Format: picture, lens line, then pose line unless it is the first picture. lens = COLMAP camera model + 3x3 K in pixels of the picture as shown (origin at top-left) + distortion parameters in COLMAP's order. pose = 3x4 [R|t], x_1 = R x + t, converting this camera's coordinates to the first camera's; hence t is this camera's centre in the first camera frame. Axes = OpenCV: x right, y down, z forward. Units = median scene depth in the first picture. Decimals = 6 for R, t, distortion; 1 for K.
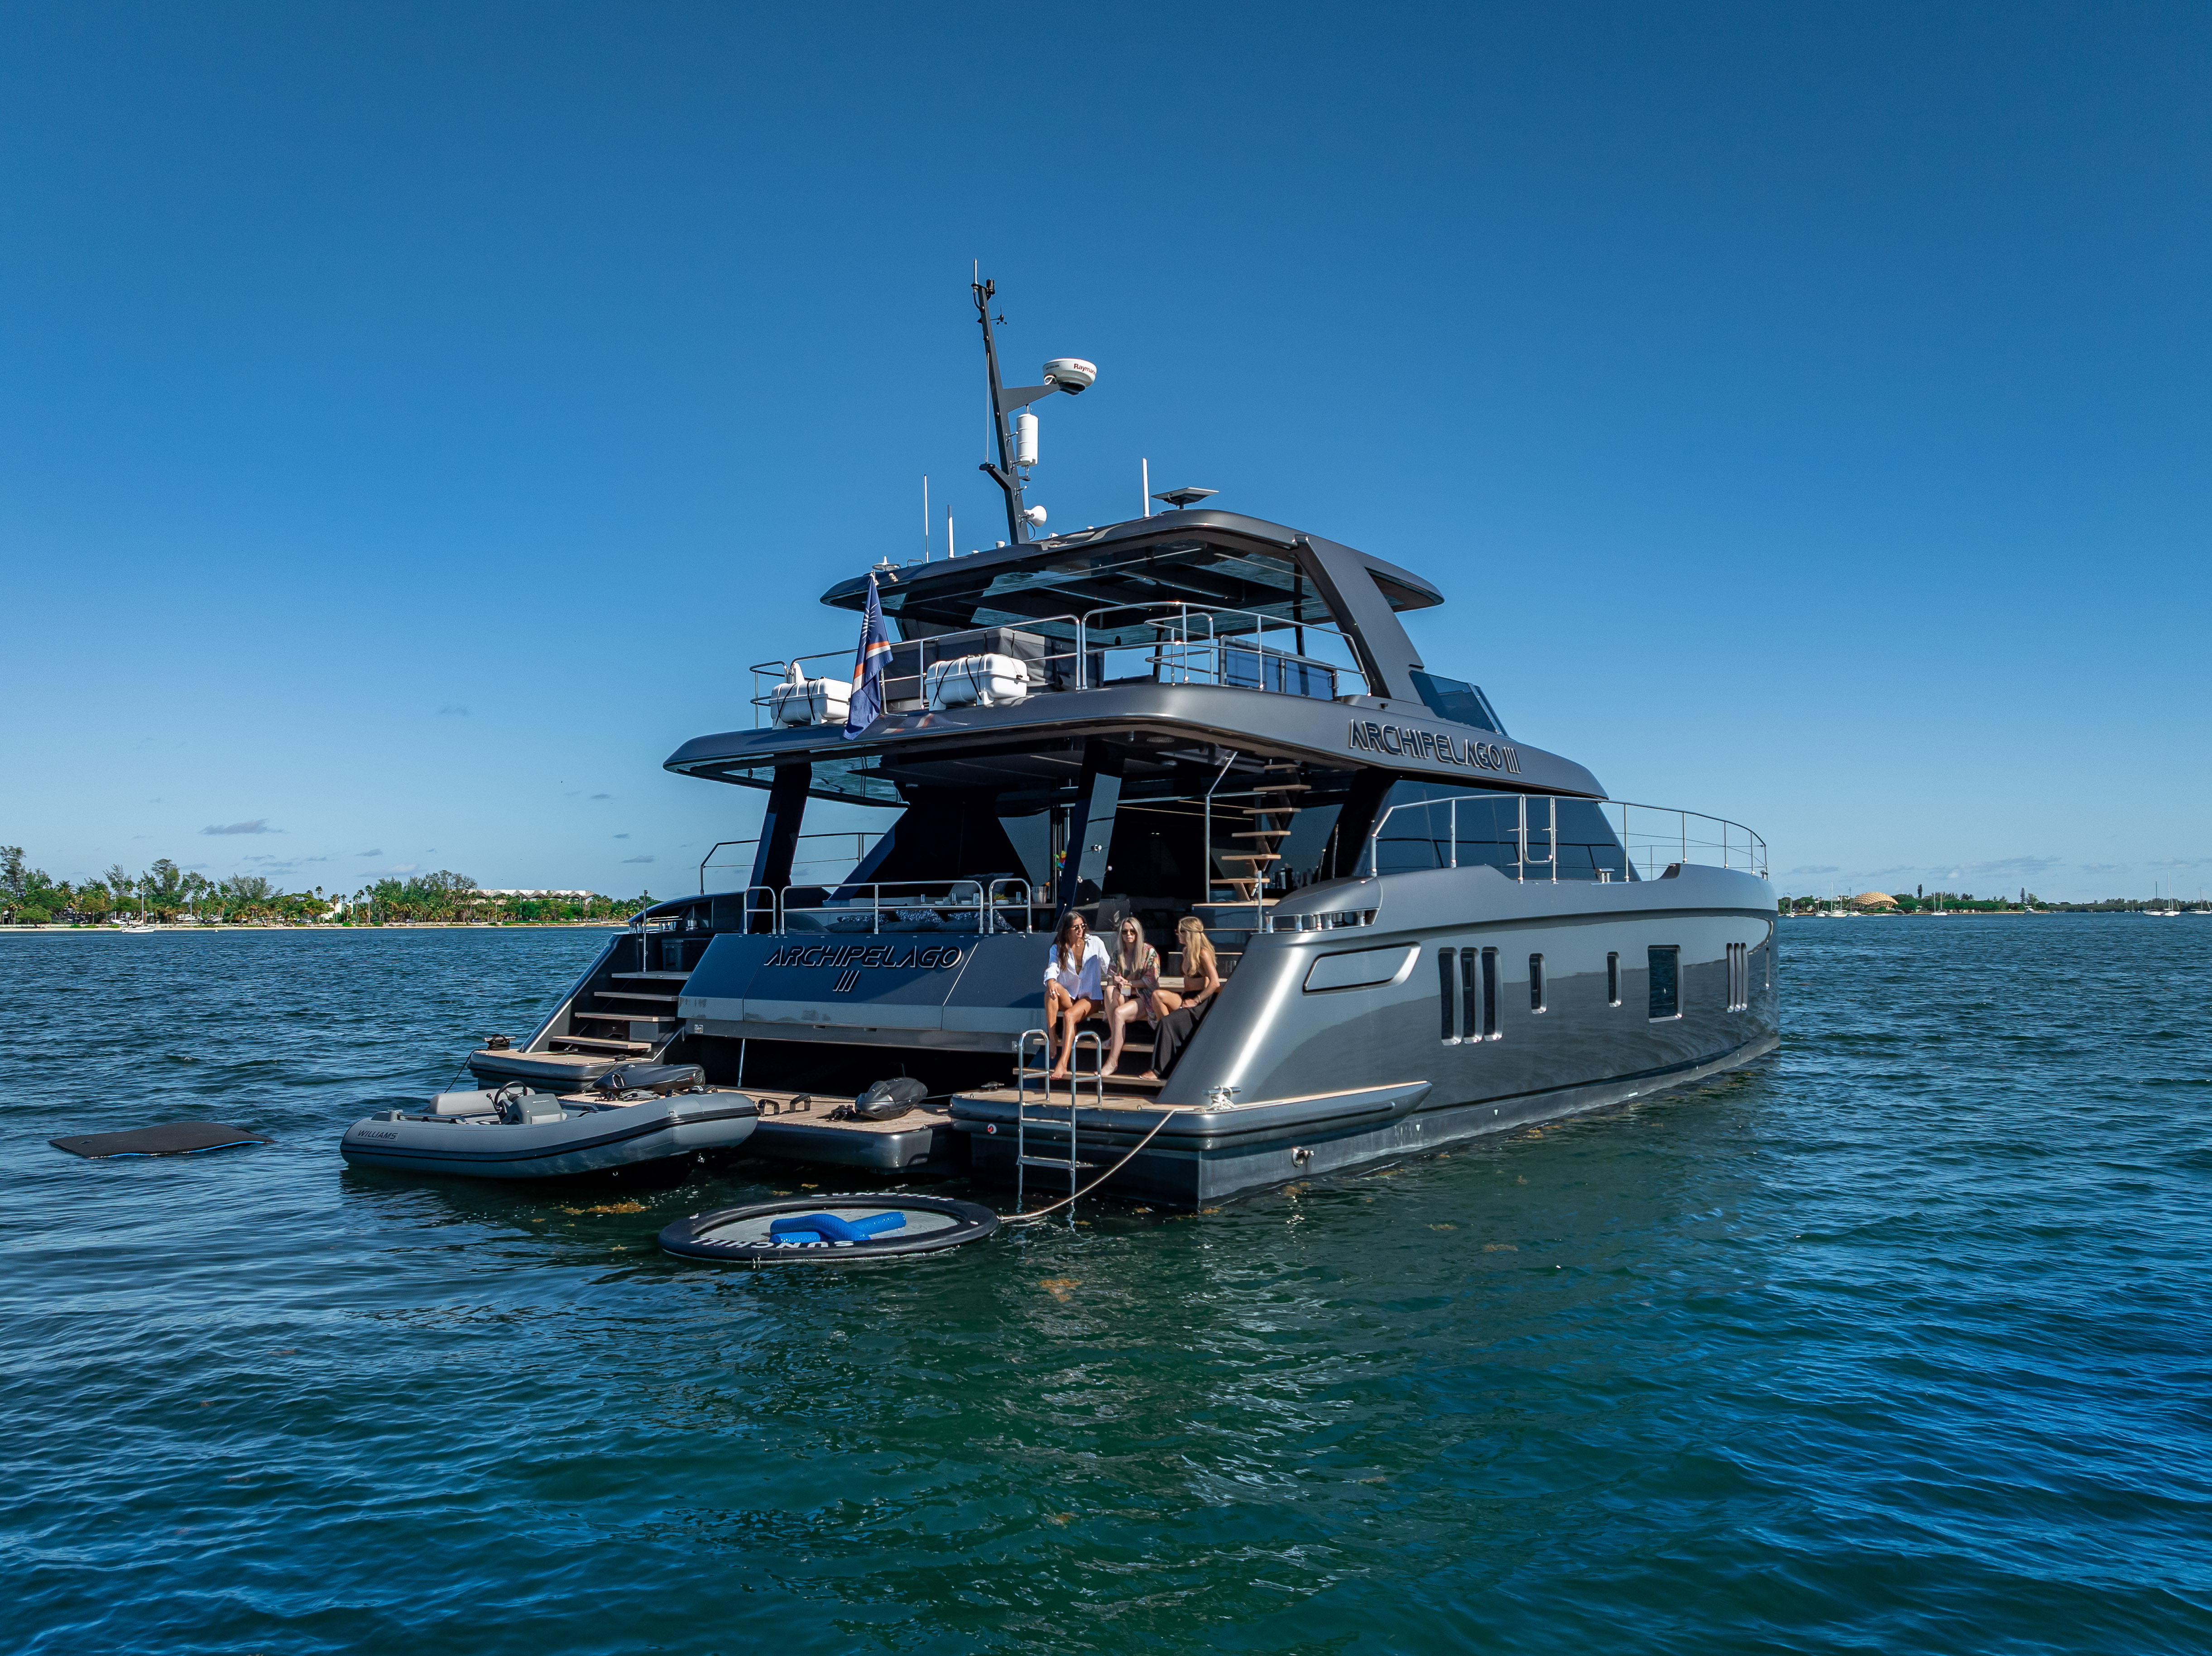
lens RADIAL K [[1830.6, 0, 1080.6], [0, 1830.6, 921.1], [0, 0, 1]] dist [-0.081103, -0.002006]
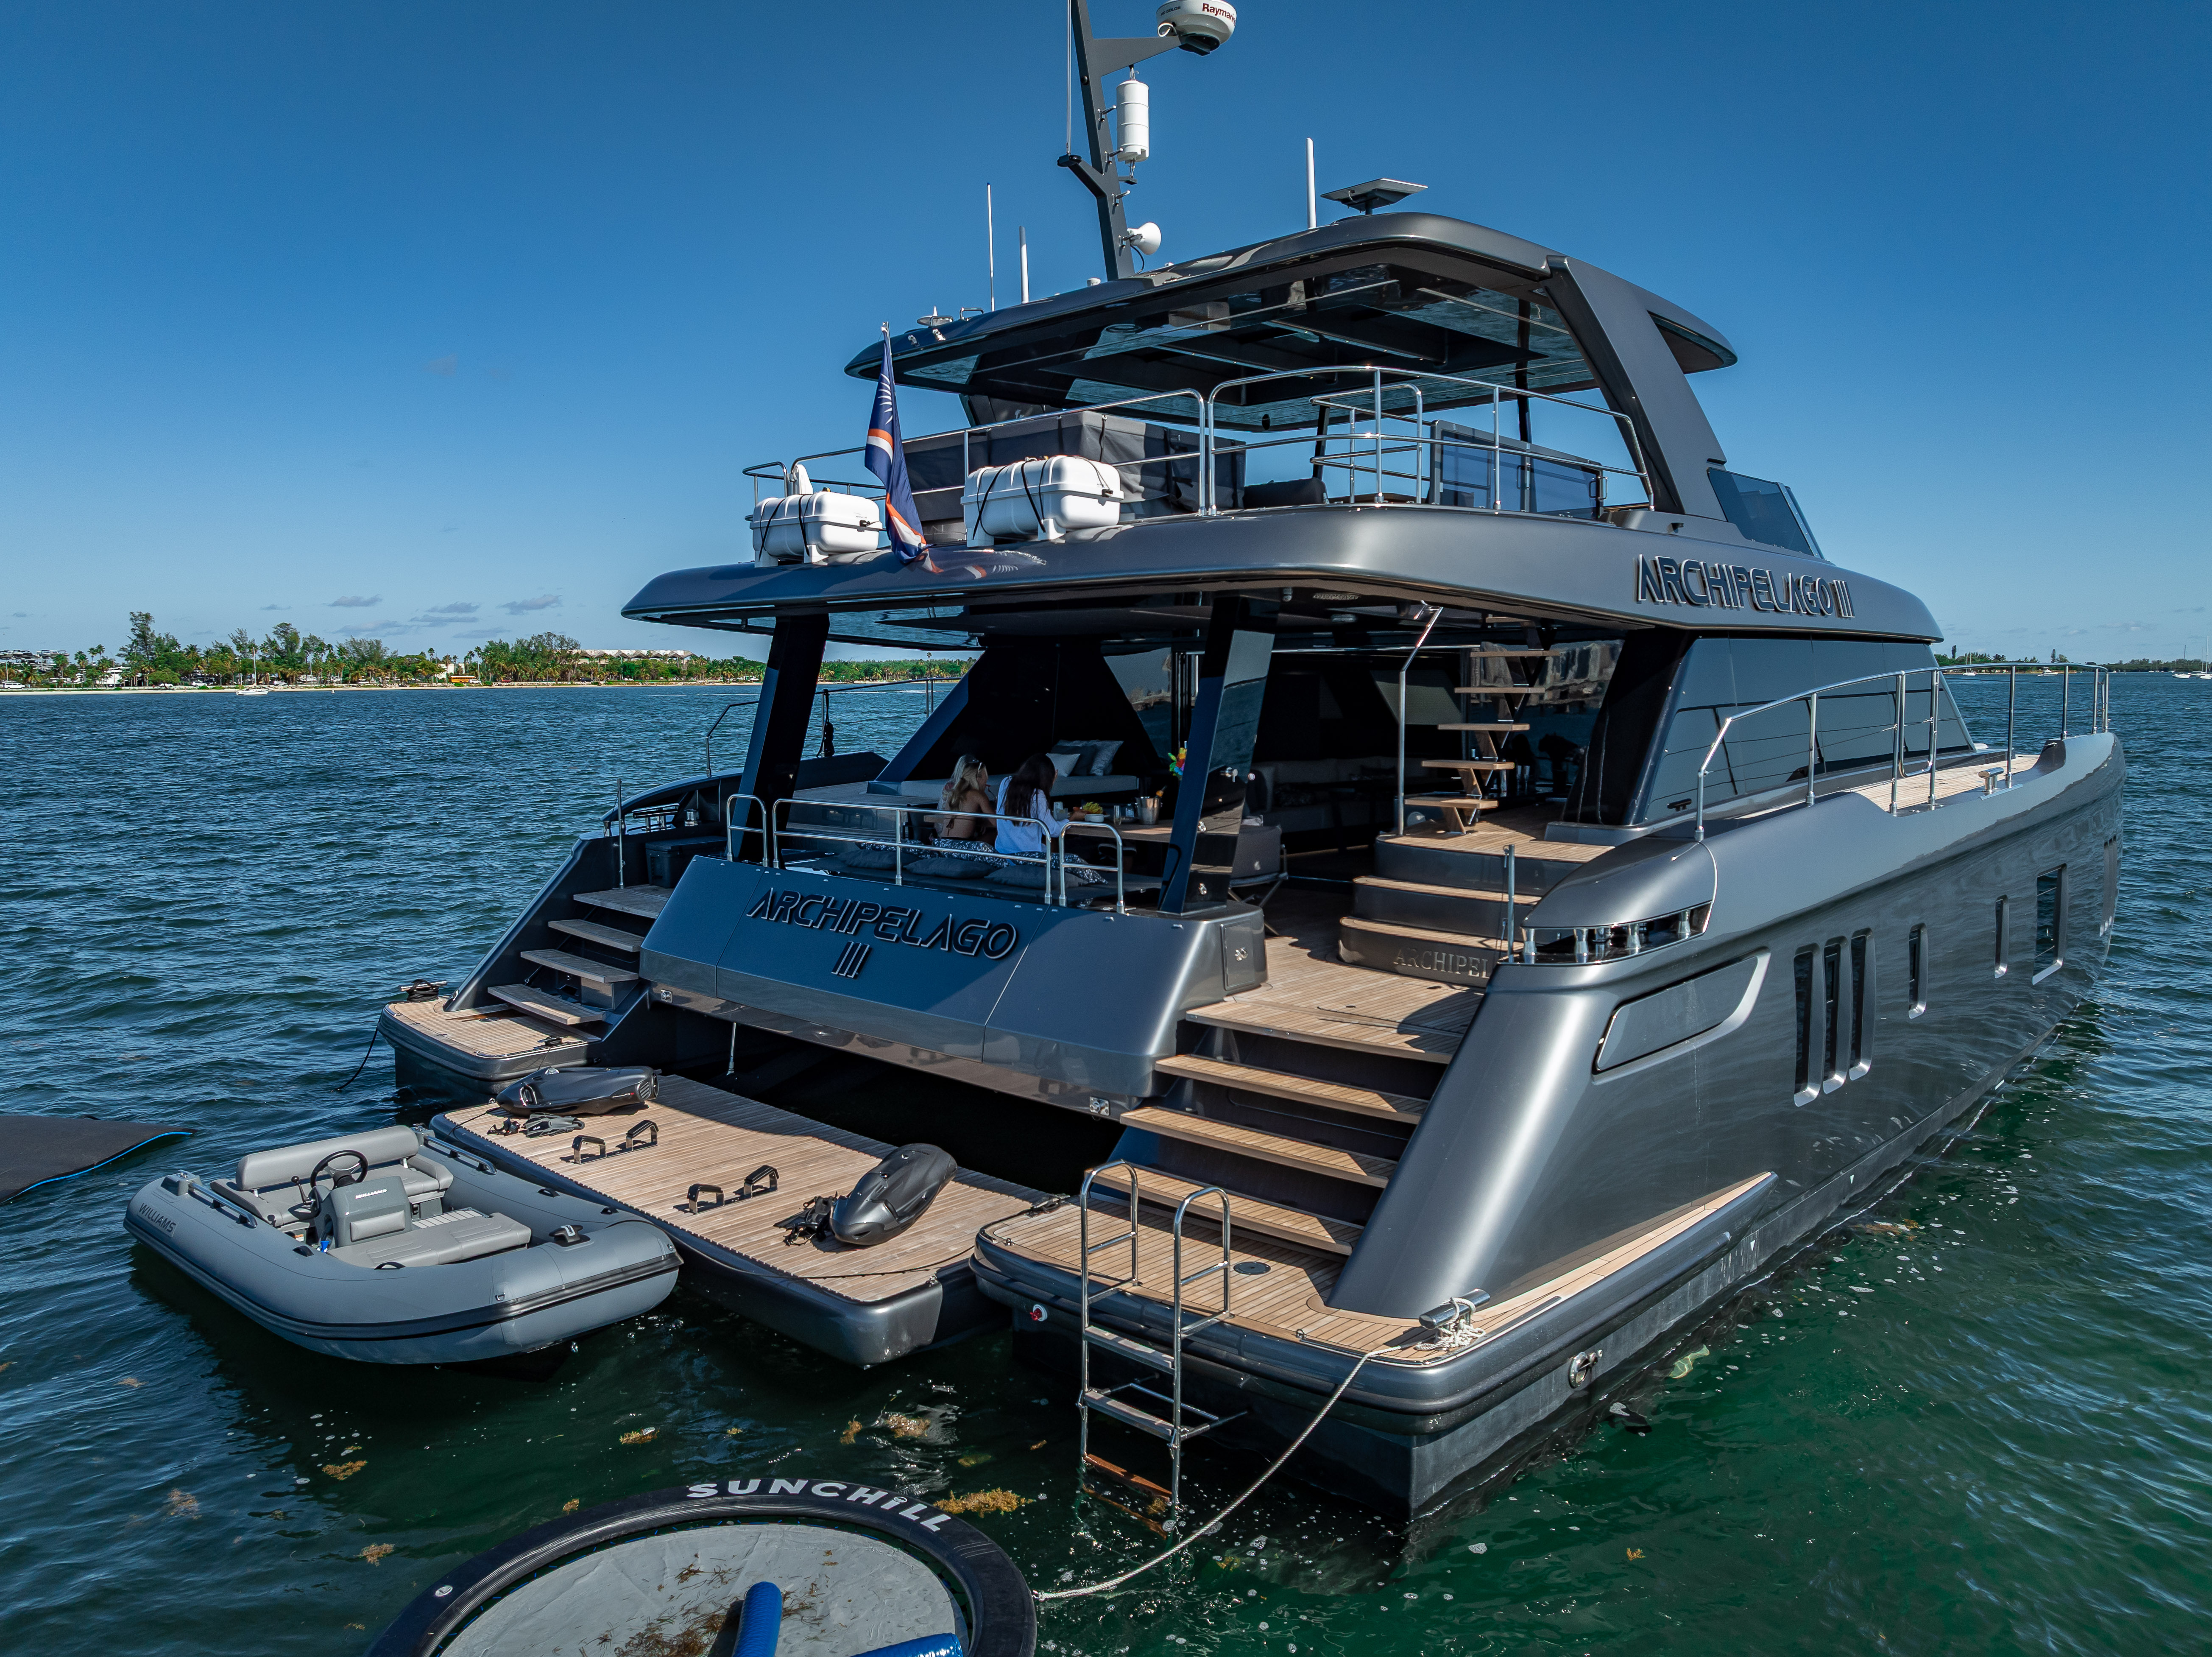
lens RADIAL K [[1637.2, 0, 1104.4], [0, 1637.2, 846.6], [0, 0, 1]] dist [-0.058068, -0.000489]
pose [[0.997201, 0.006245, -0.074507, 0.007244], [0.002216, 0.993600, 0.112936, -0.074357], [0.074735, -0.112785, 0.990805, 0.423461]]
